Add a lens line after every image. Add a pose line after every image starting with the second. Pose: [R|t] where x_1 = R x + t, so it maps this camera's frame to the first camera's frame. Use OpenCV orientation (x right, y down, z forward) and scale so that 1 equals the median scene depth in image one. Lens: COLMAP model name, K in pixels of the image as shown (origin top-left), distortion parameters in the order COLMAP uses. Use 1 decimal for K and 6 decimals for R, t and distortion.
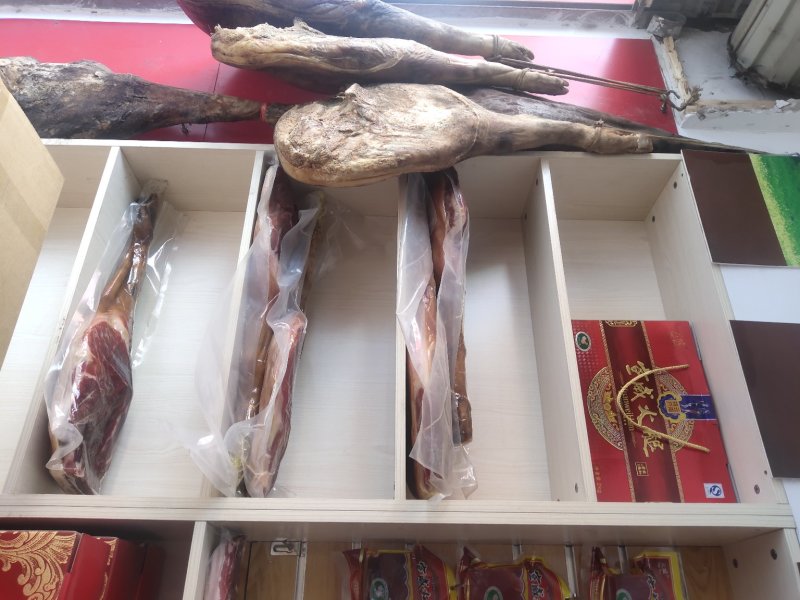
lens RADIAL K [[608.2, 0, 400.0], [0, 608.2, 300.0], [0, 0, 1]] dist [-0.007327, 0.001266]
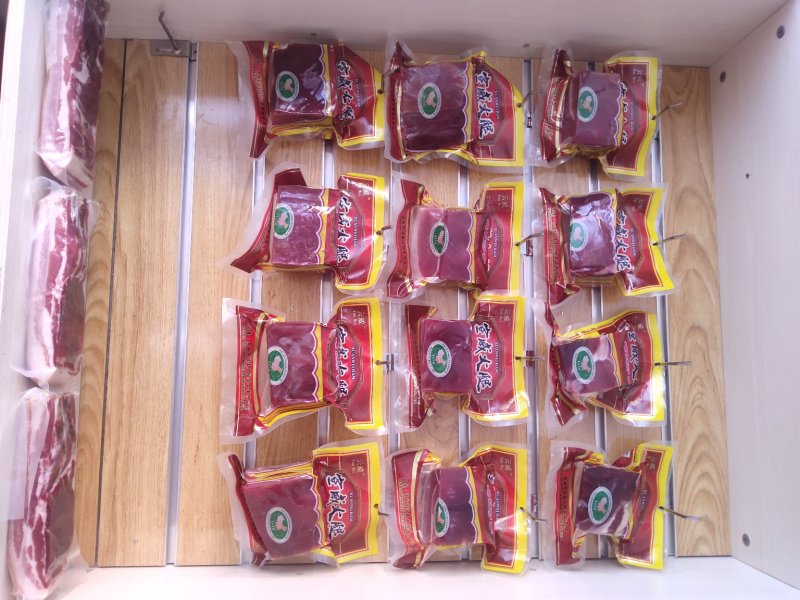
lens RADIAL K [[608.2, 0, 400.0], [0, 608.2, 300.0], [0, 0, 1]] dist [-0.007327, 0.001266]
pose [[0.998521, 0.001336, 0.054352, 0.068093], [-0.022228, 0.922363, 0.385683, 0.414555], [-0.049617, -0.386321, 0.921029, 0.142249]]
